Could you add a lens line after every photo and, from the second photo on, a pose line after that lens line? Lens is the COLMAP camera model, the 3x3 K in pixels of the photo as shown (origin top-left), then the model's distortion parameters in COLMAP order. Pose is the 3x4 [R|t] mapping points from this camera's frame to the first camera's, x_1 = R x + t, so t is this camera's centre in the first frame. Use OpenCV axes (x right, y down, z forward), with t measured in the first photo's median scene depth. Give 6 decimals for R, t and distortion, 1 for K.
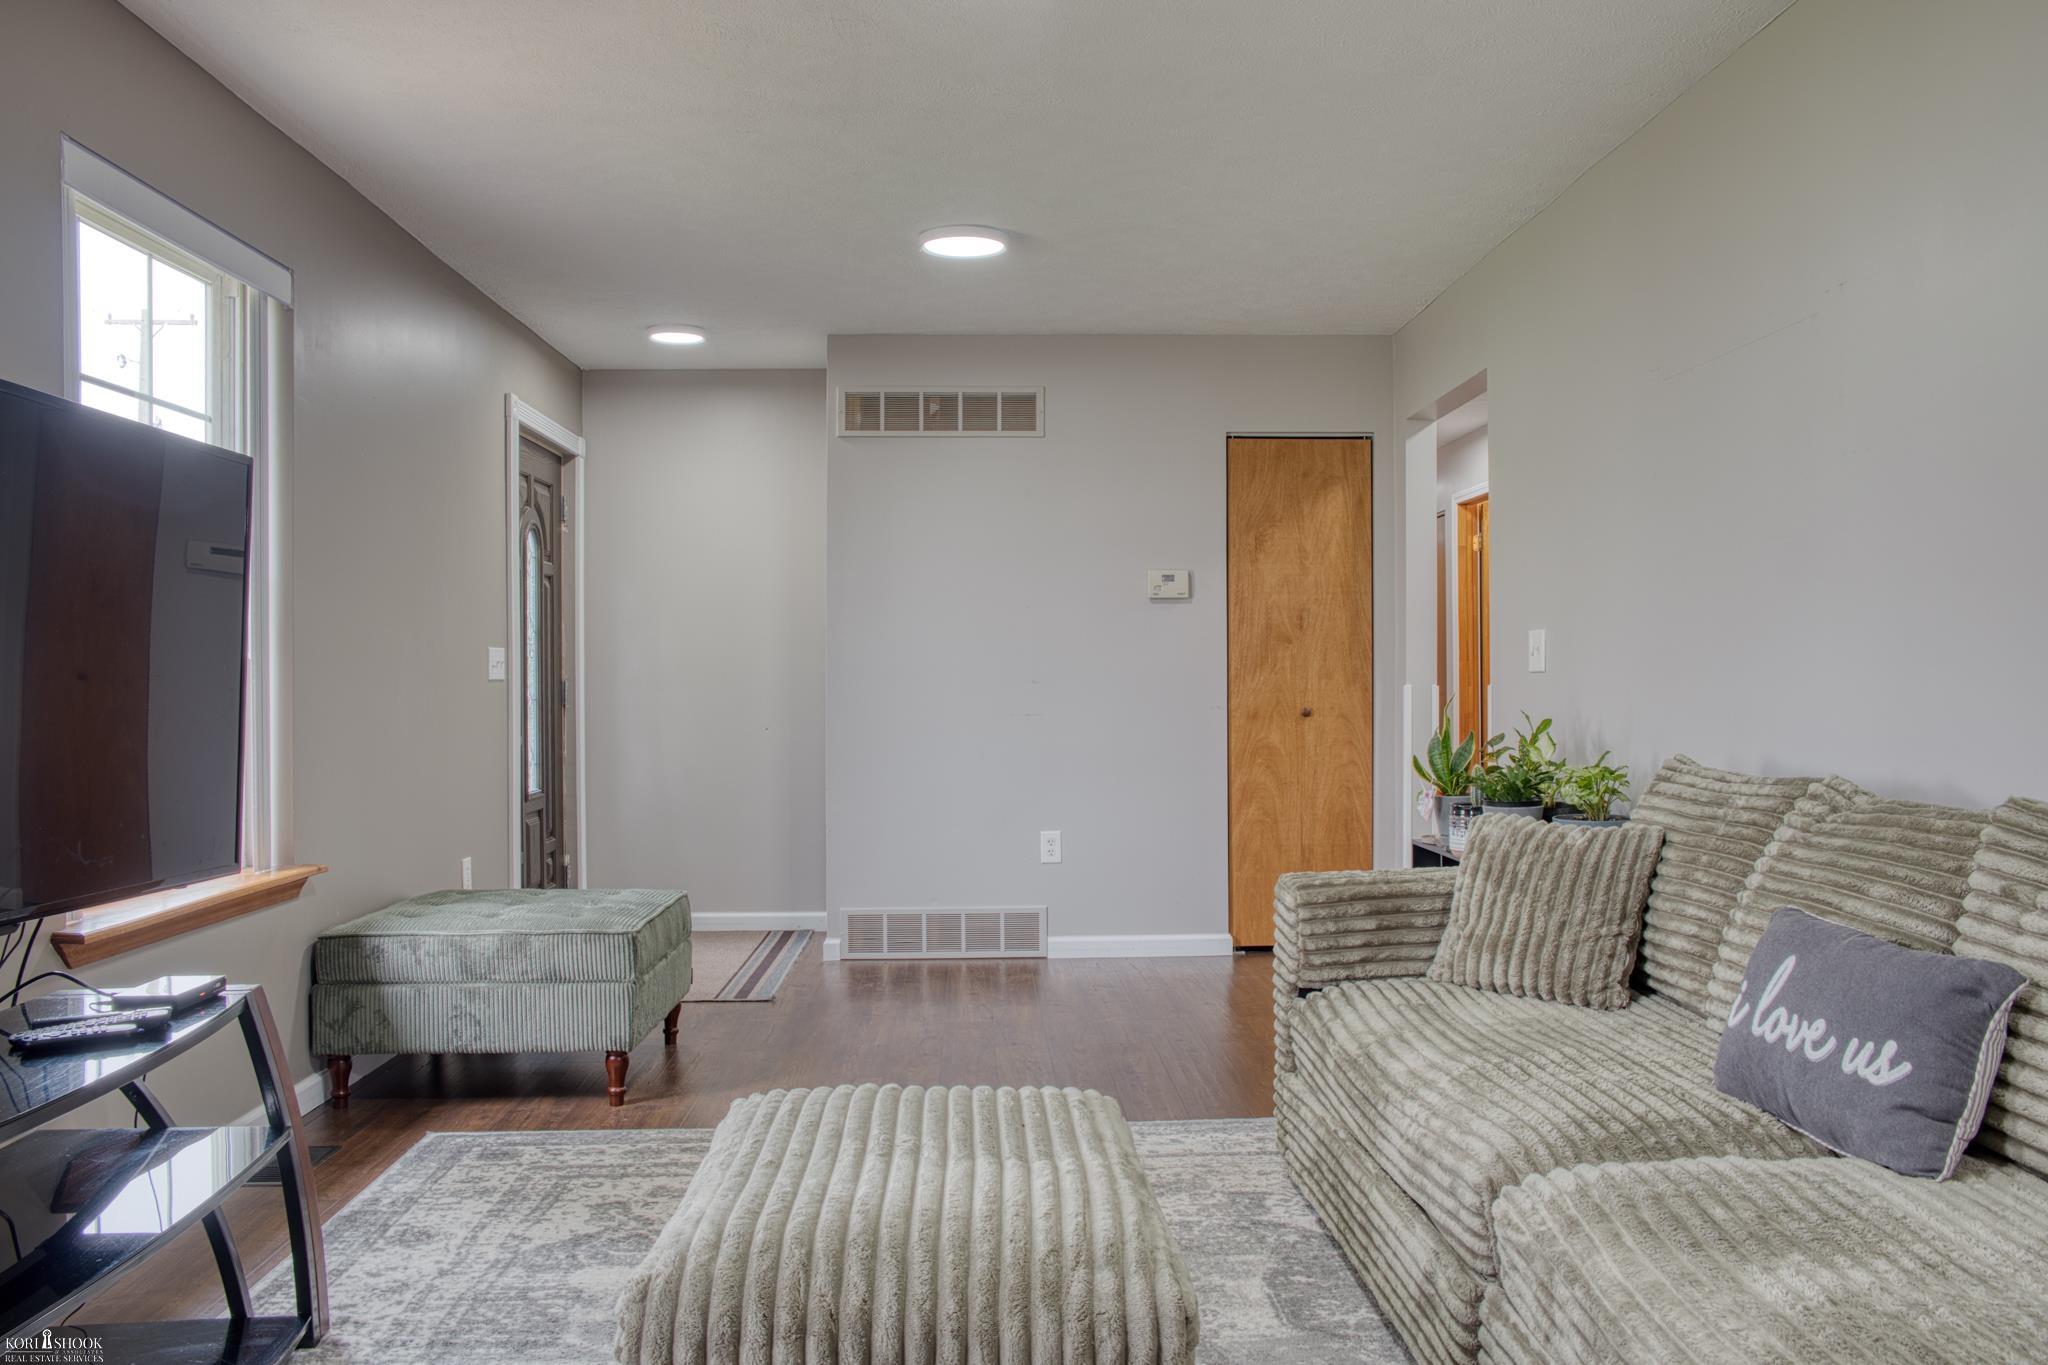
lens RADIAL K [[1608.7, 0, 1017.3], [0, 1608.7, 679.1], [0, 0, 1]] dist [-0.077553, 0.102007]
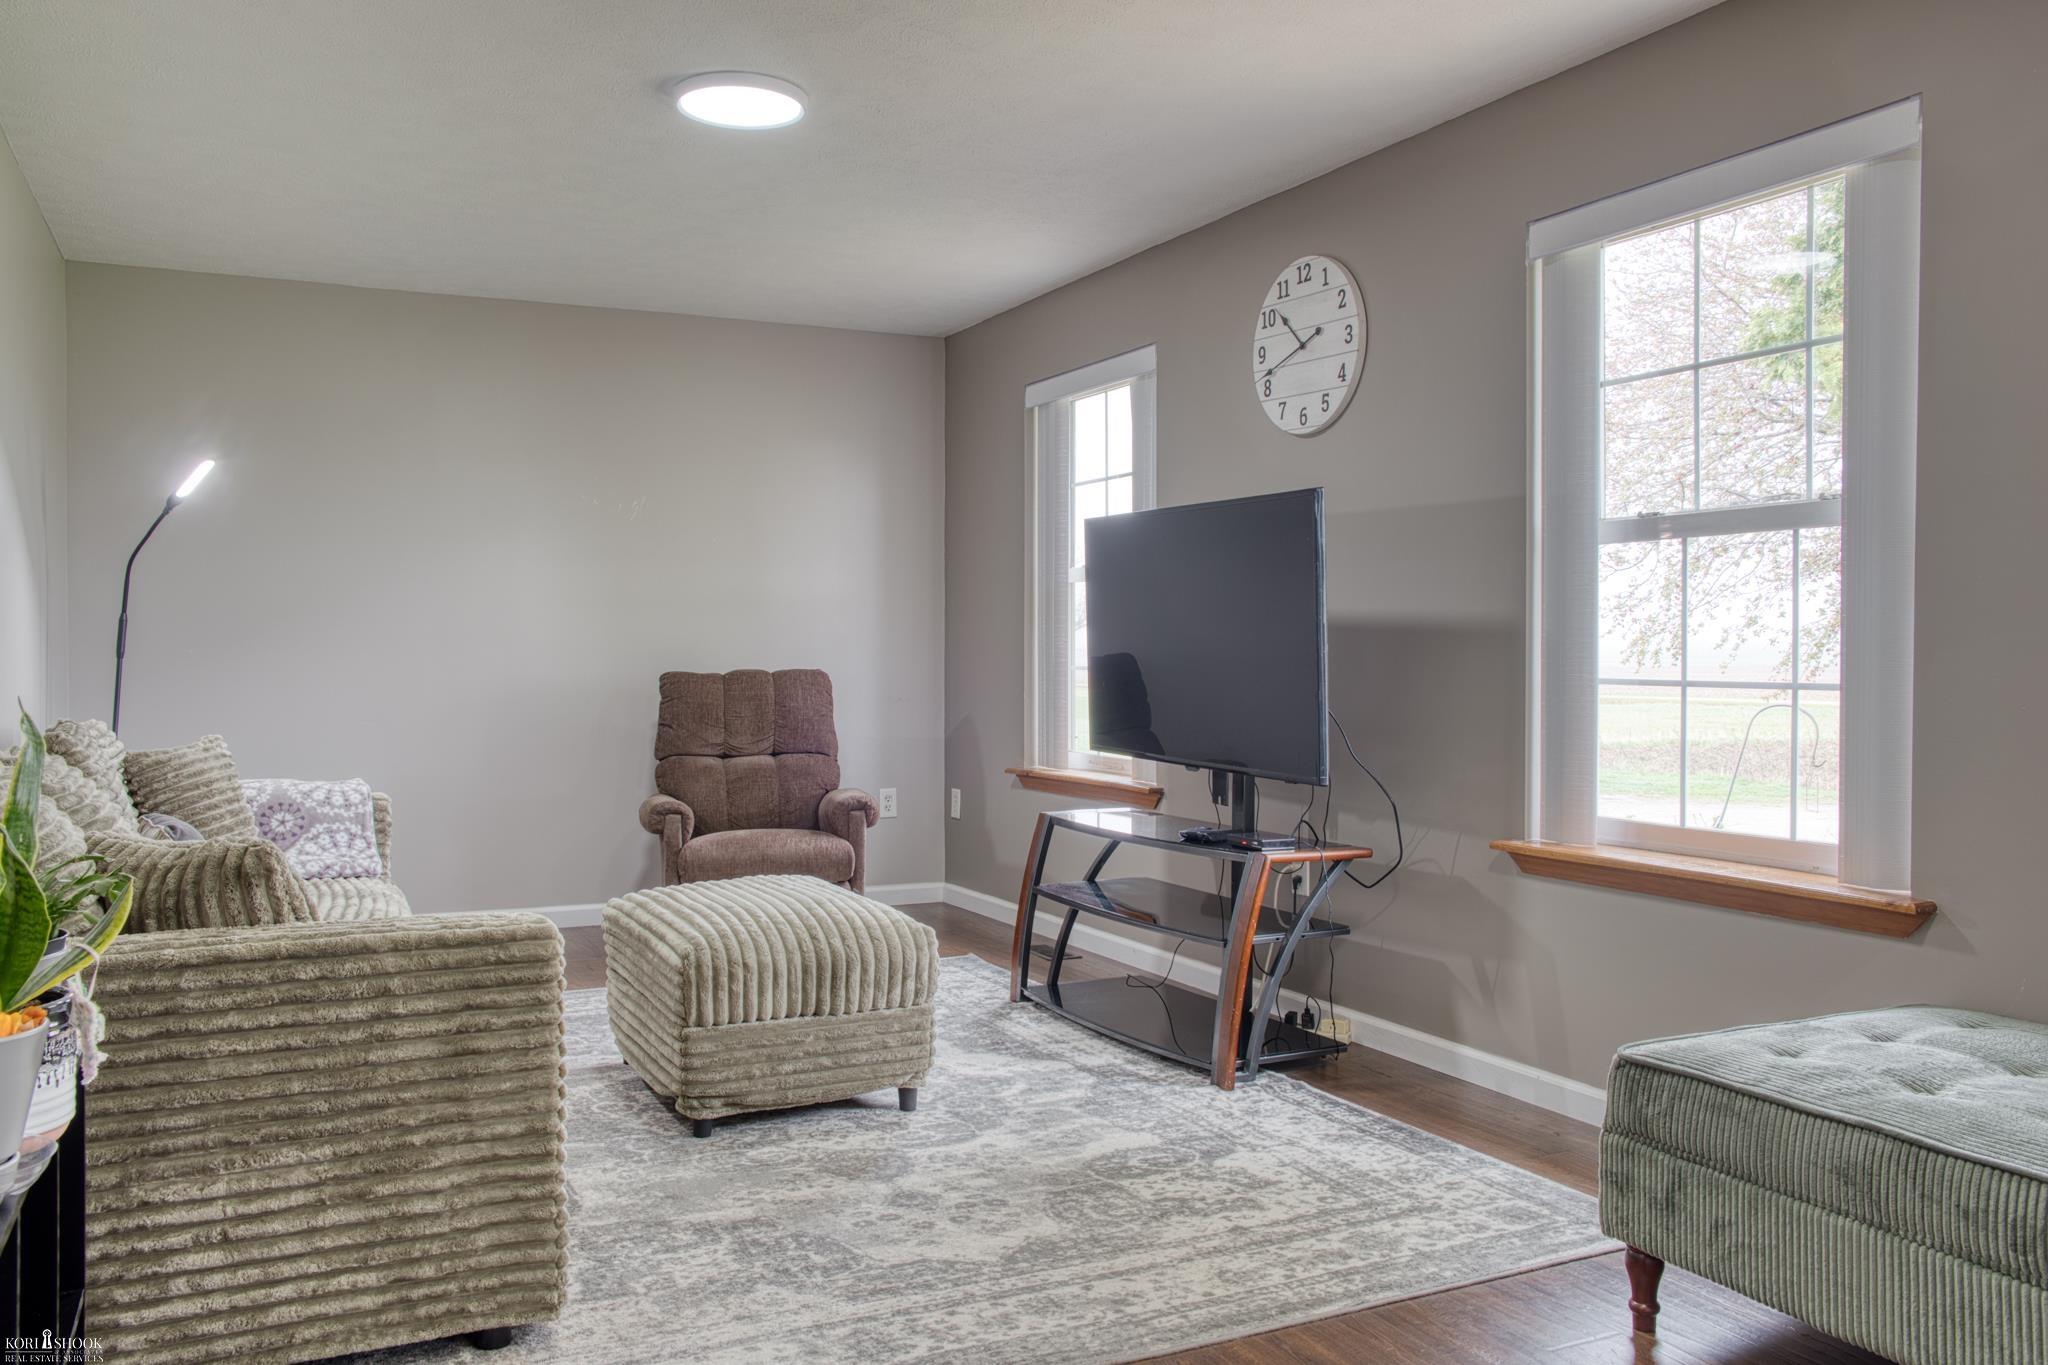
lens RADIAL K [[1608.7, 0, 1017.3], [0, 1608.7, 679.1], [0, 0, 1]] dist [-0.077553, 0.102007]
pose [[-0.908657, 0.011653, -0.417380, 0.288933], [0.002889, 0.999762, 0.021624, -0.003334], [0.417532, 0.018443, -0.908475, 1.827650]]
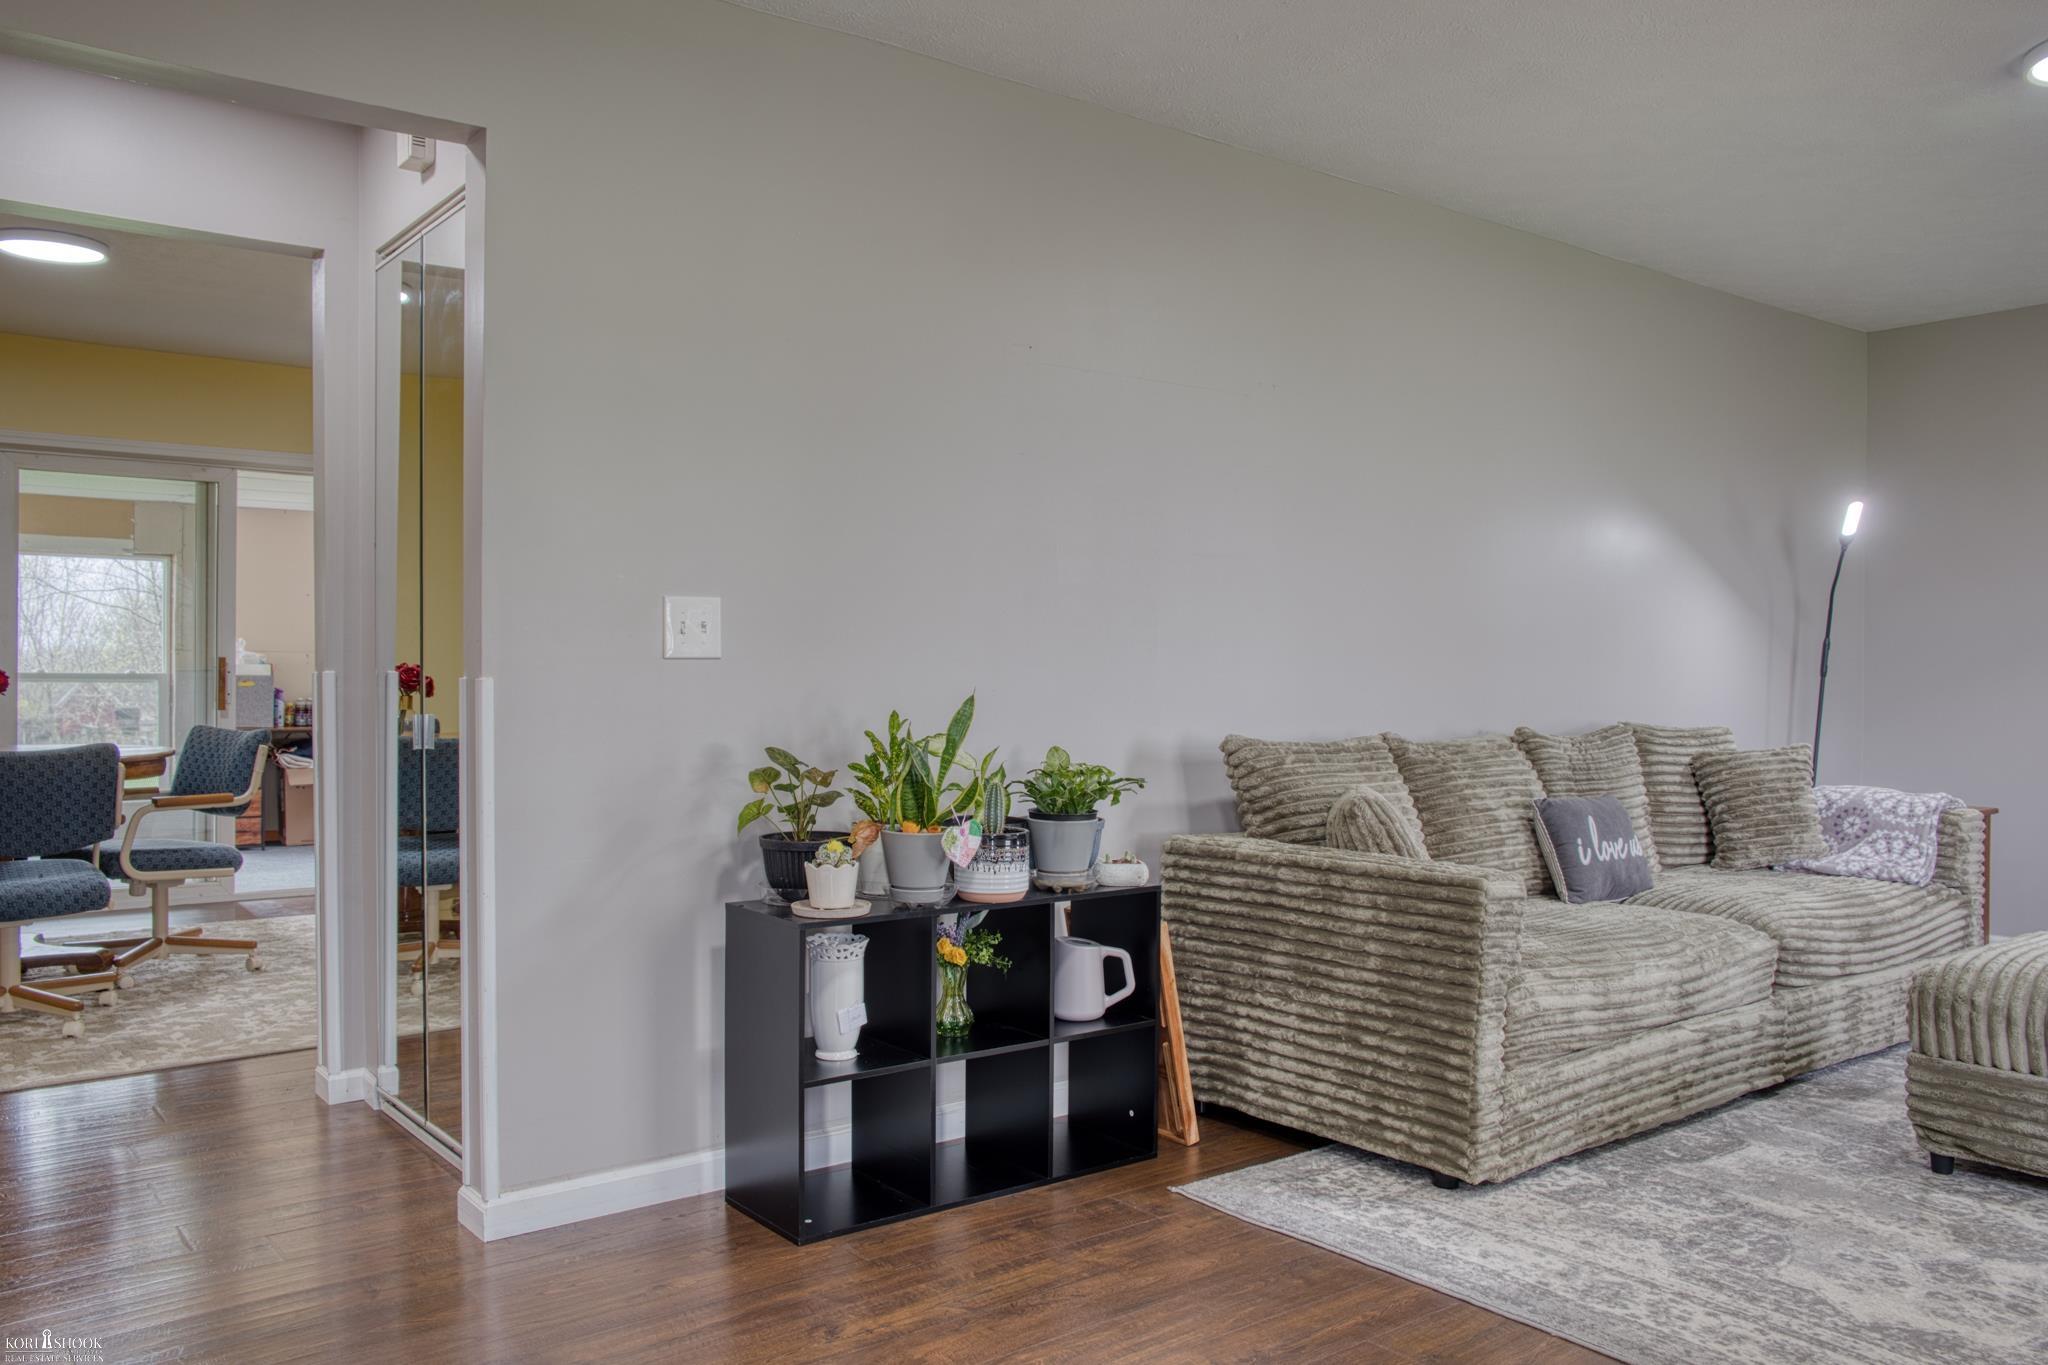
lens RADIAL K [[1608.7, 0, 1017.3], [0, 1608.7, 679.1], [0, 0, 1]] dist [-0.077553, 0.102007]
pose [[-0.591830, -0.003124, 0.806057, -0.447576], [0.000788, 0.999990, 0.004455, 0.000850], [-0.806062, 0.003272, -0.591822, 1.863331]]
